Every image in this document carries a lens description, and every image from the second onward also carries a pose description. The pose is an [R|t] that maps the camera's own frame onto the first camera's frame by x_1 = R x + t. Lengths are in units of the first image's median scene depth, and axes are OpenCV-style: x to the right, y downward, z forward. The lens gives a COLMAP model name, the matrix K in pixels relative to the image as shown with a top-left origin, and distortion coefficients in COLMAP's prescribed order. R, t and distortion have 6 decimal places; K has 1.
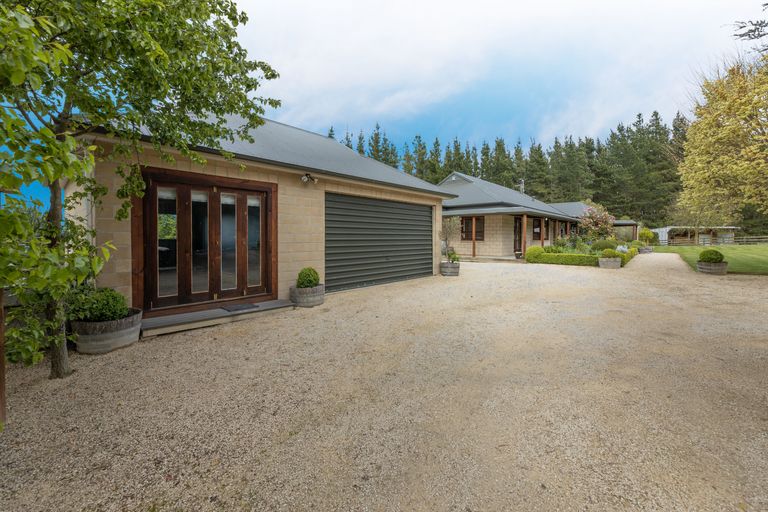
lens RADIAL K [[331.4, 0, 381.0], [0, 331.4, 235.7], [0, 0, 1]] dist [-0.001270, -0.000200]
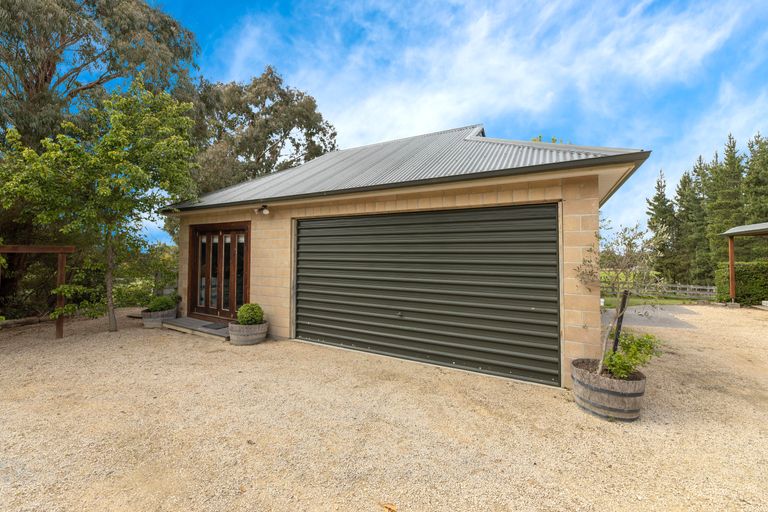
lens RADIAL K [[331.4, 0, 381.0], [0, 331.4, 235.7], [0, 0, 1]] dist [-0.001270, -0.000200]
pose [[0.190134, -0.073454, -0.979006, 0.713055], [-0.013502, 0.996907, -0.077420, -0.025328], [0.981665, 0.027939, 0.188554, 1.047475]]
